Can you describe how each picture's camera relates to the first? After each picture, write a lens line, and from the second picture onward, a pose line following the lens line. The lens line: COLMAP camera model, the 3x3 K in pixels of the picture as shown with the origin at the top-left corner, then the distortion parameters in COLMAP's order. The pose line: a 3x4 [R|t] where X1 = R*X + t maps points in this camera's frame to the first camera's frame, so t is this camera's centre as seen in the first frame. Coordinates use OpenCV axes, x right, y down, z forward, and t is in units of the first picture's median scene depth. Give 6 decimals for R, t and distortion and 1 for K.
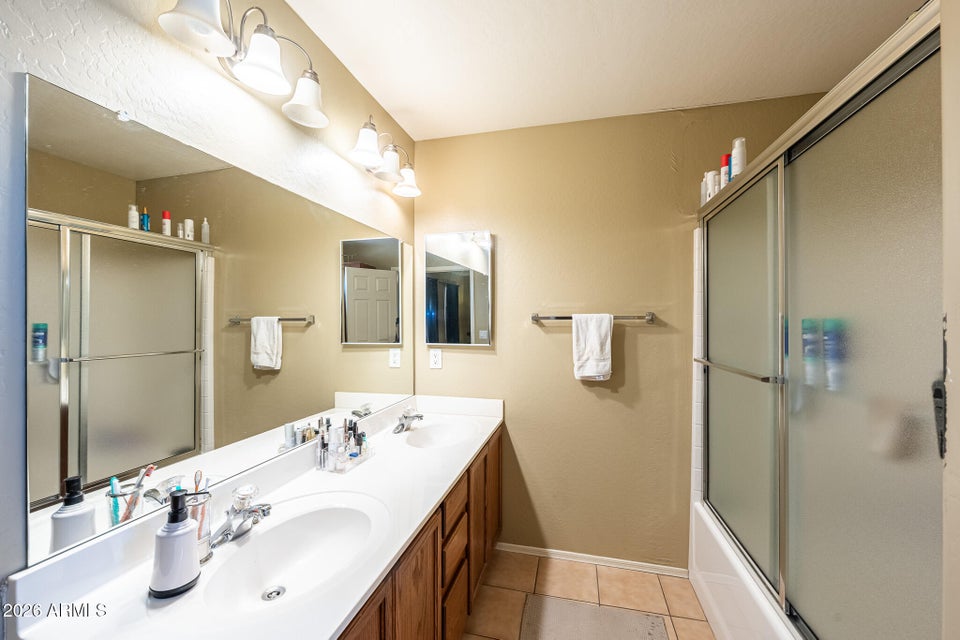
lens RADIAL K [[383.0, 0, 479.1], [0, 383.0, 321.3], [0, 0, 1]] dist [-0.003656, -0.000514]
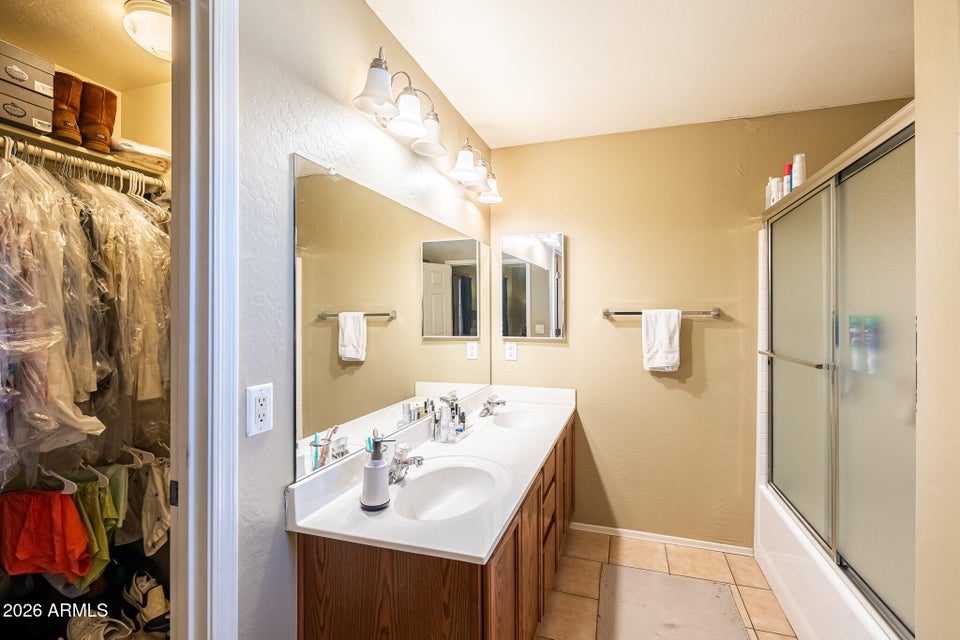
lens RADIAL K [[413.4, 0, 499.8], [0, 413.4, 315.7], [0, 0, 1]] dist [0.001887, -0.000524]
pose [[0.998415, -0.000657, -0.056281, -0.100639], [0.000733, 0.999999, 0.001329, -0.004466], [0.056280, -0.001368, 0.998414, -0.205269]]
